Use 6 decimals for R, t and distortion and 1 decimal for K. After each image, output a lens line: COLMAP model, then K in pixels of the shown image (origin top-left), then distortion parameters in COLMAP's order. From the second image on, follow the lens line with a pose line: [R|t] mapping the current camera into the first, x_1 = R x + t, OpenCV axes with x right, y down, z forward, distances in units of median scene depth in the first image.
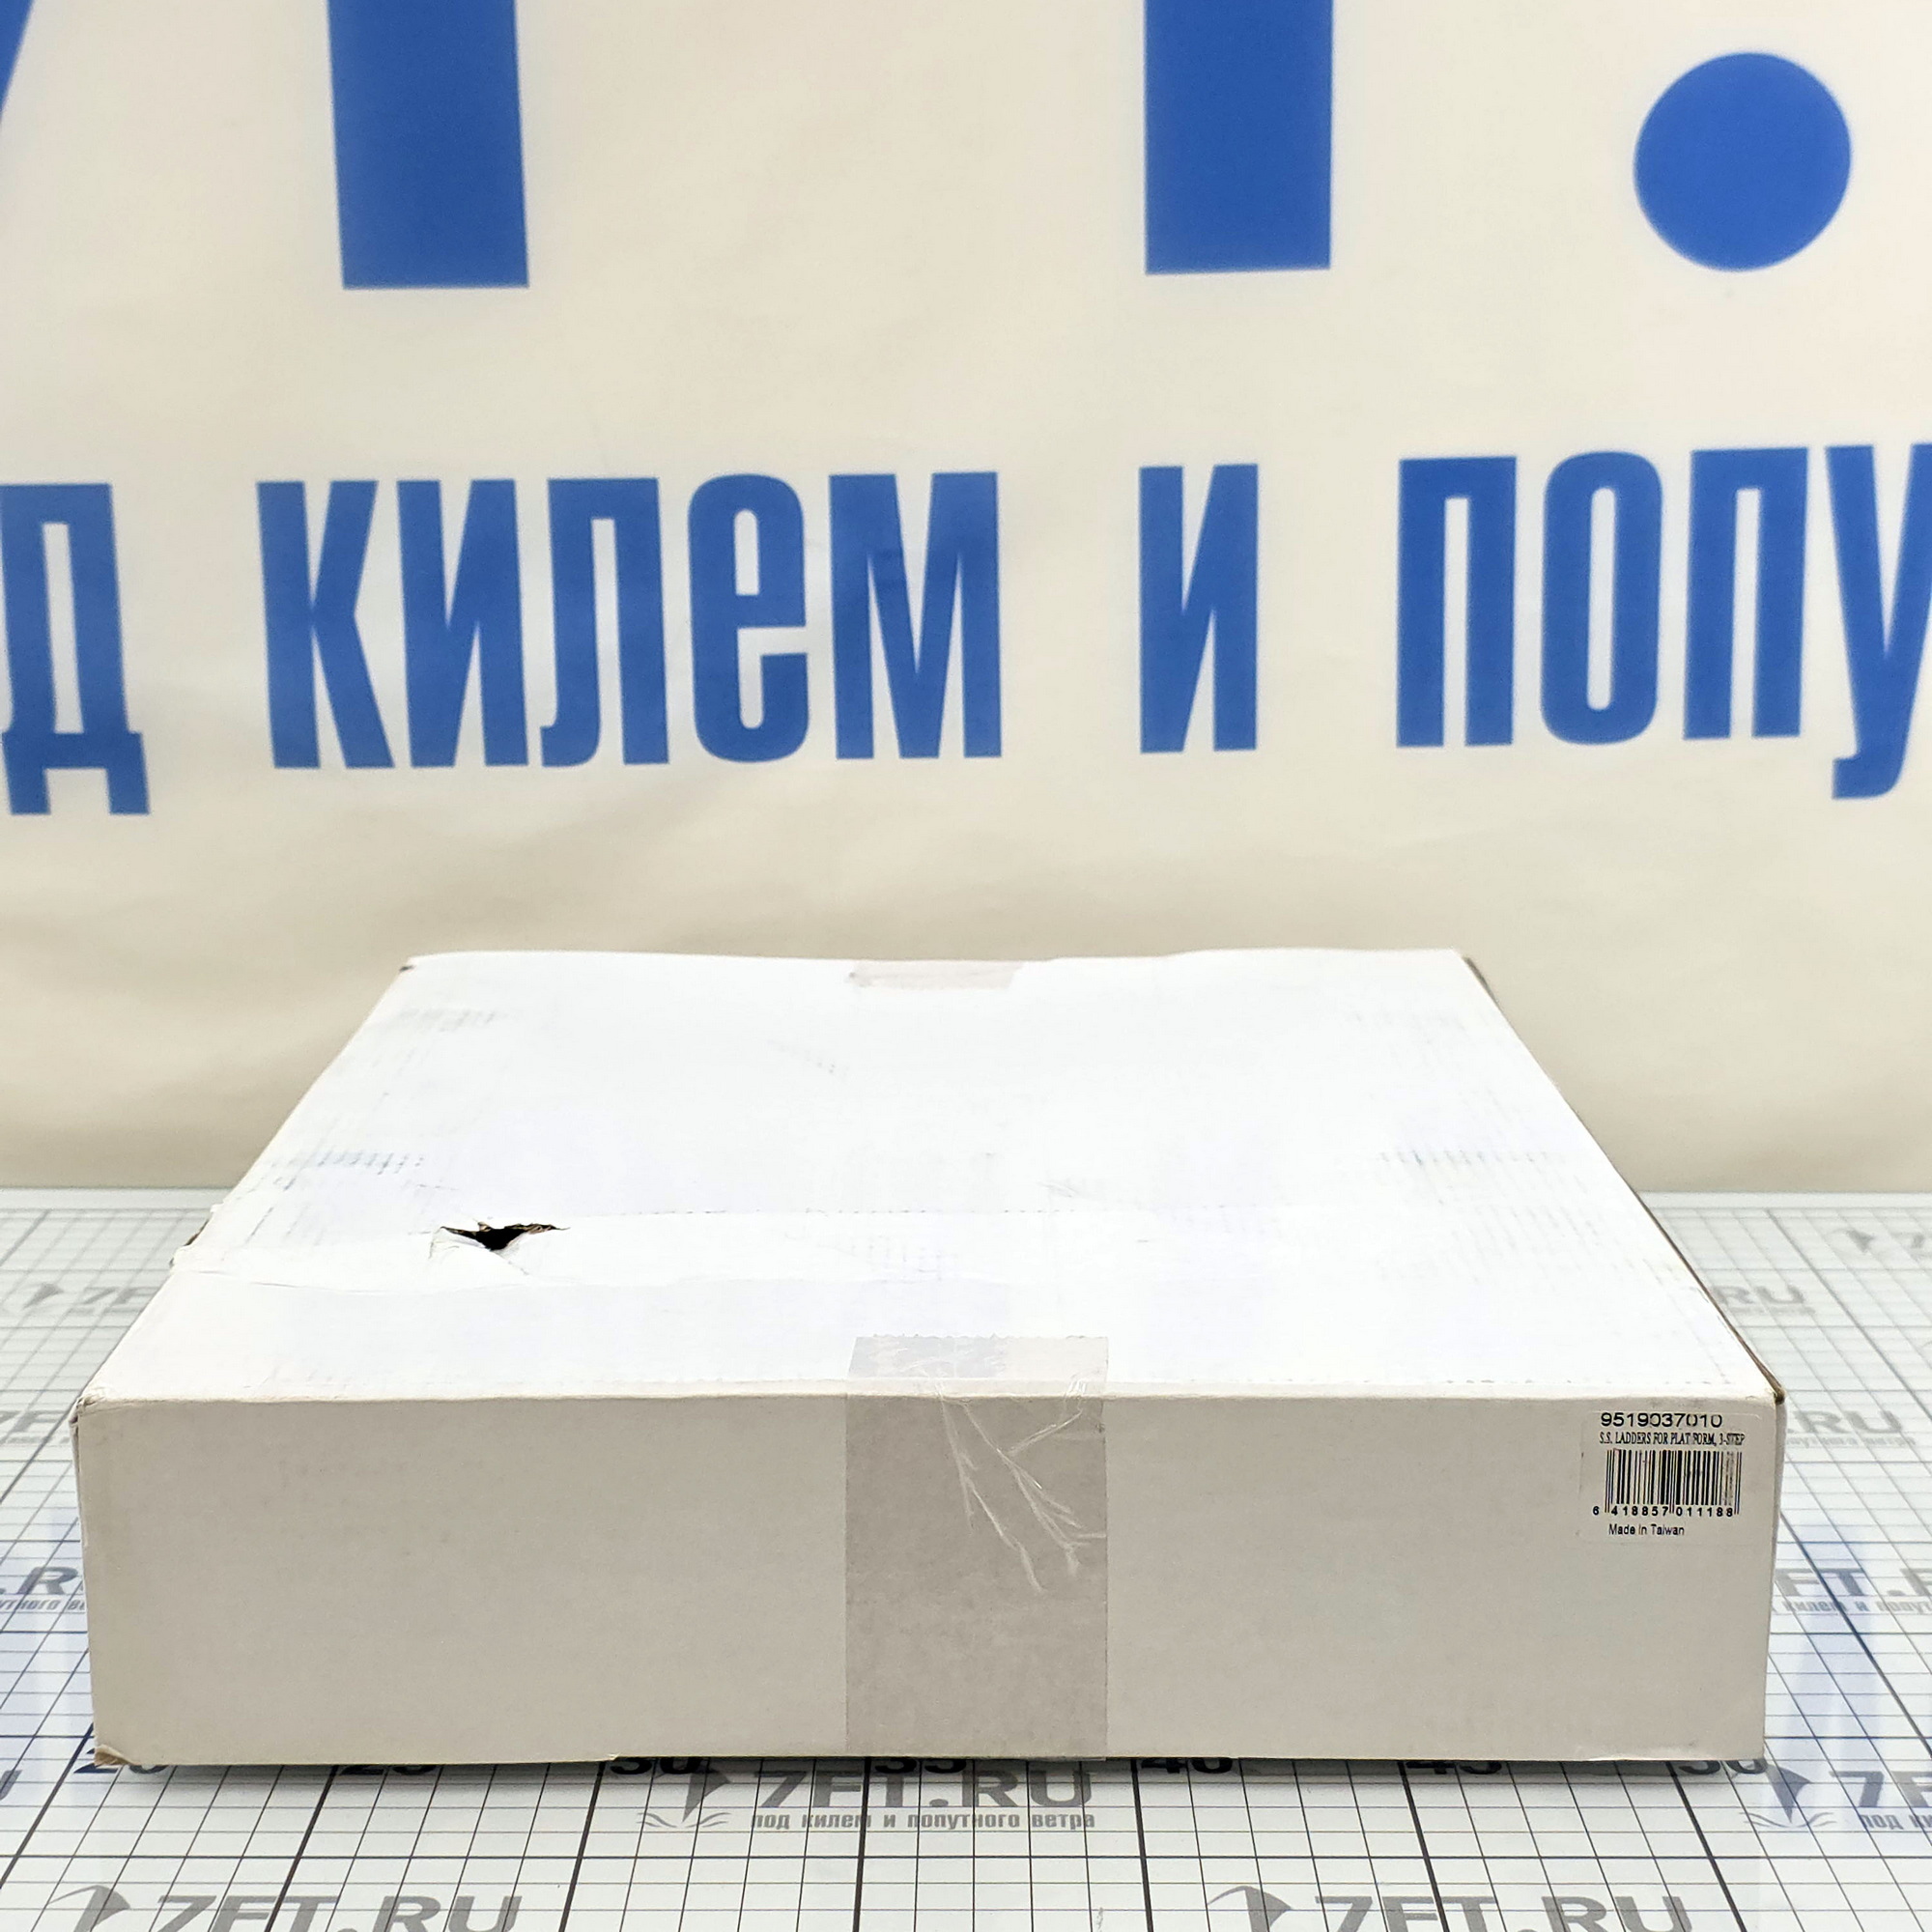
lens RADIAL K [[4651.8, 0, 906.1], [0, 4651.8, 1018.8], [0, 0, 1]] dist [0.215940, 0.000000]
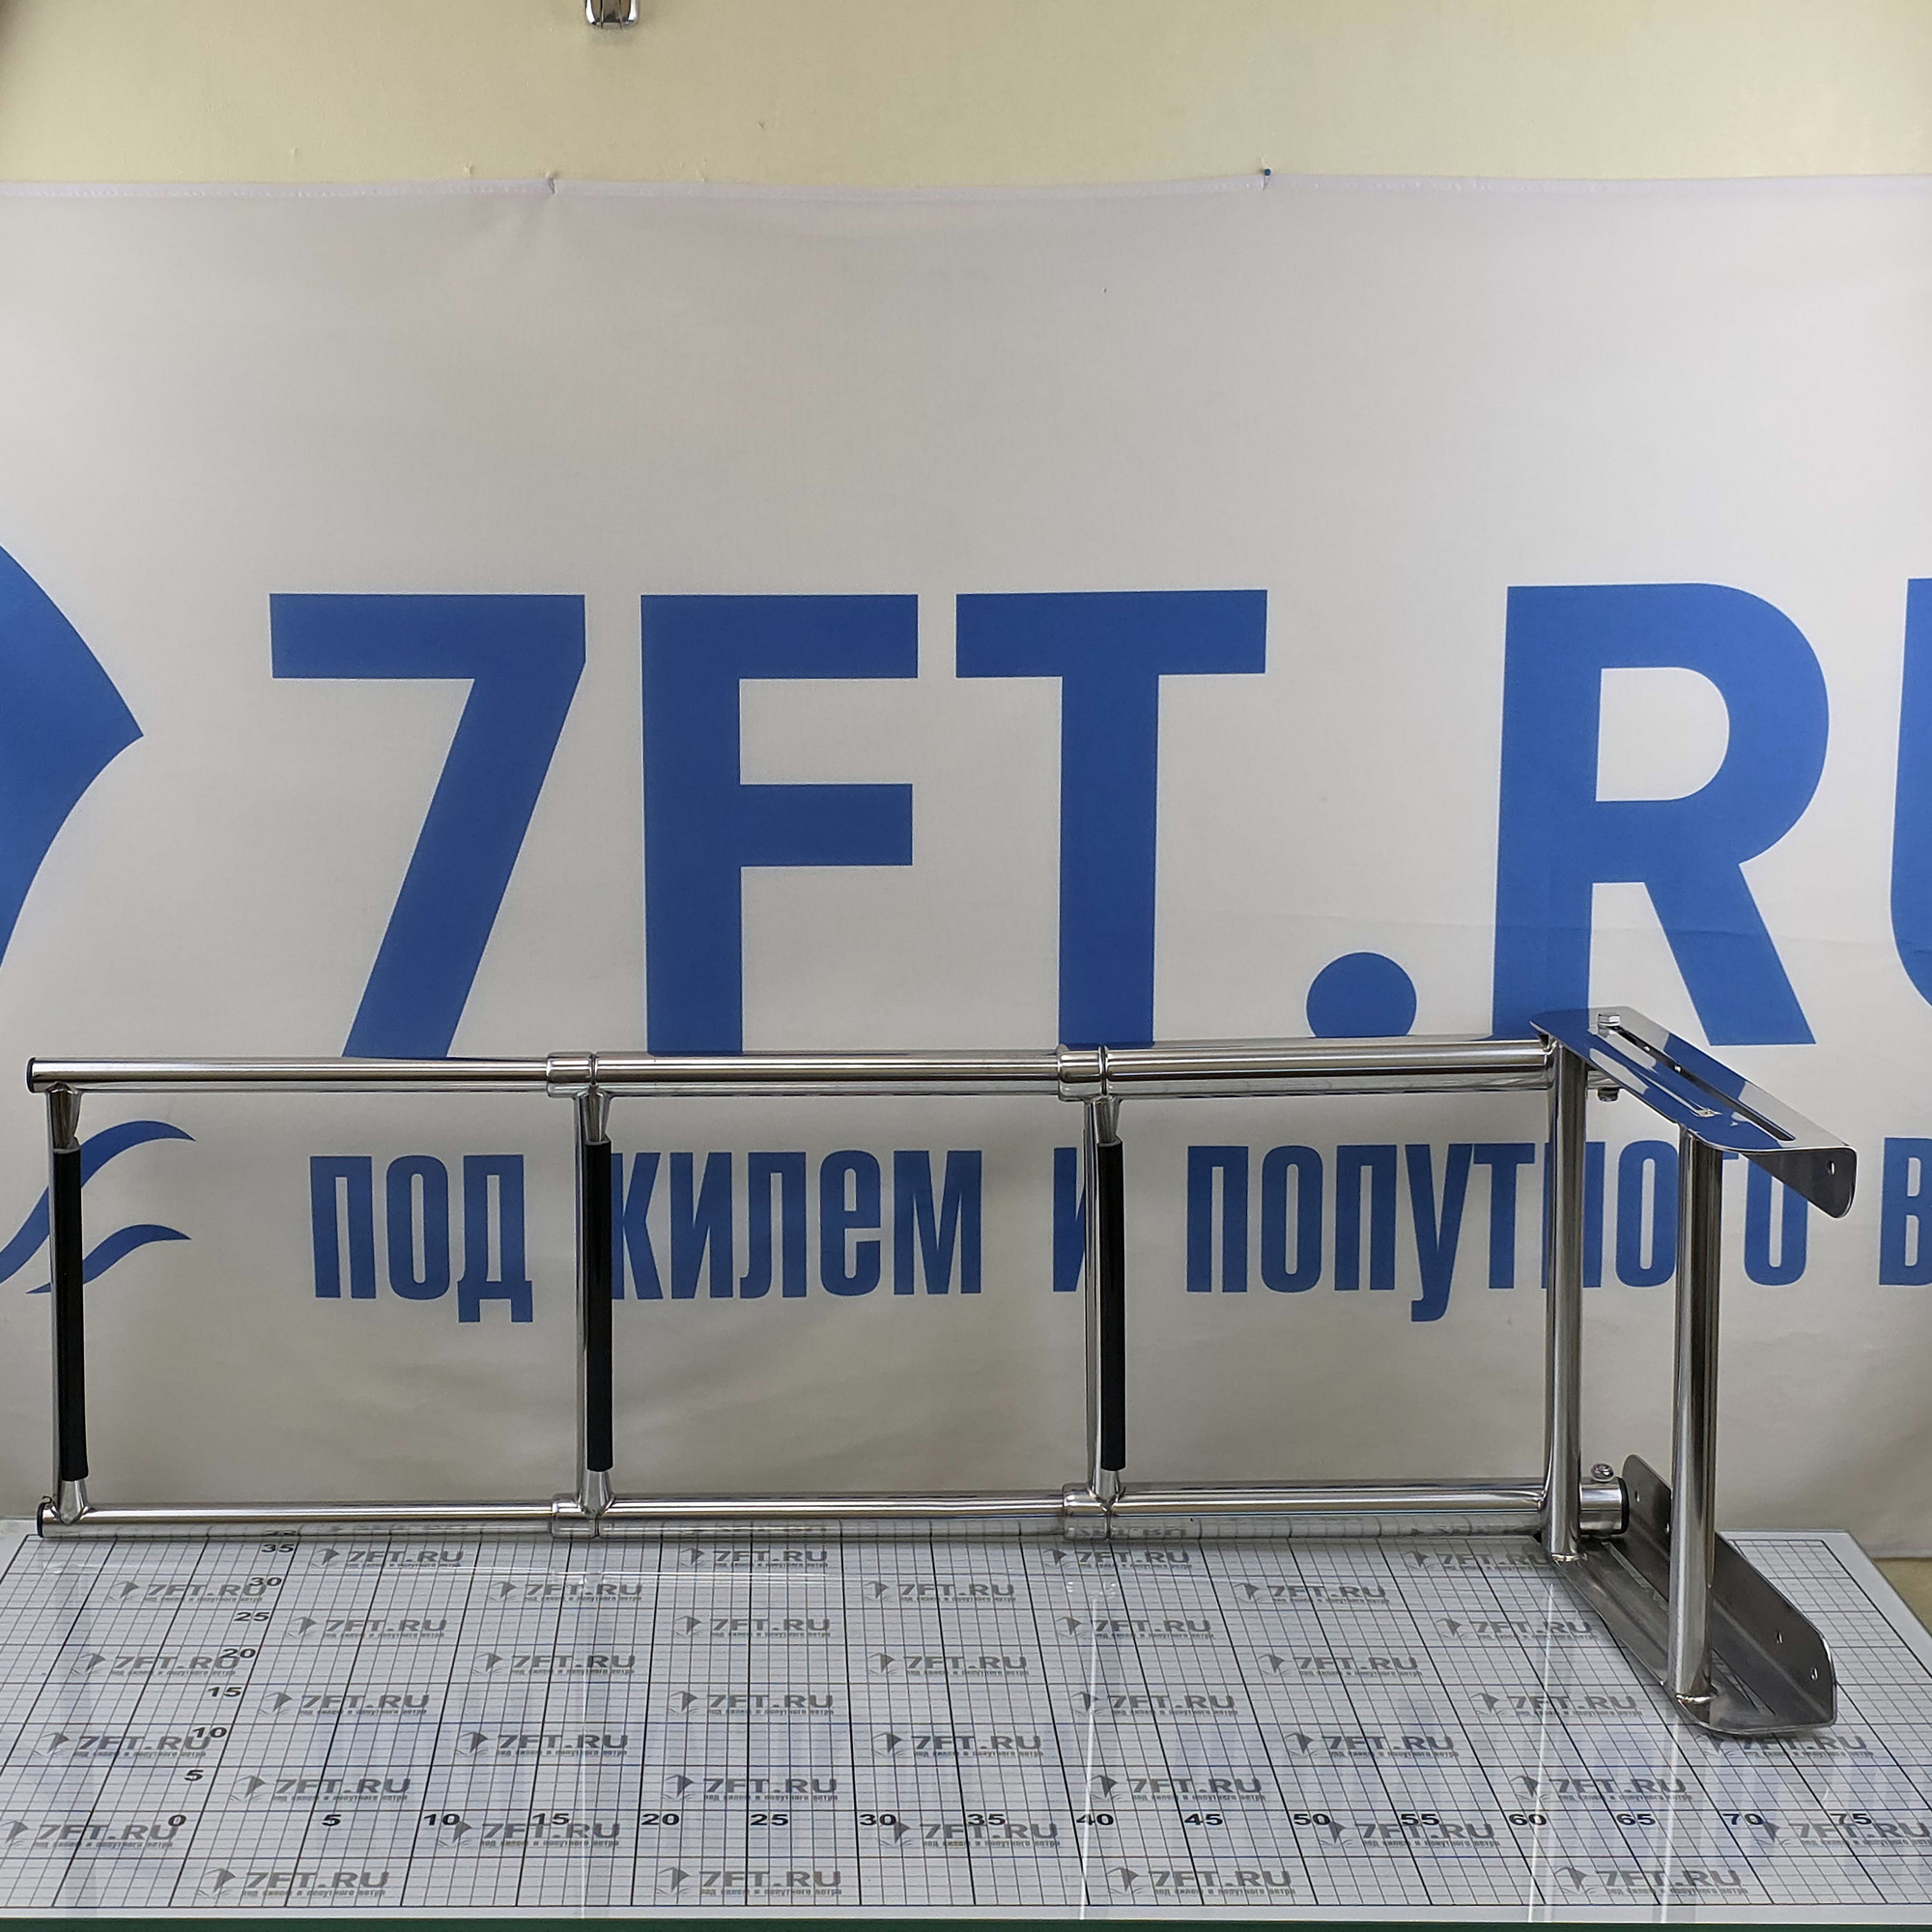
lens RADIAL K [[4318.6, 0, 931.4], [0, 4318.6, 1009.5], [0, 0, 1]] dist [0.221024, 0.000000]
pose [[0.999064, 0.010152, 0.042047, -0.076212], [-0.008646, 0.999319, -0.035858, -0.110475], [-0.042383, 0.035461, 0.998472, -0.780274]]
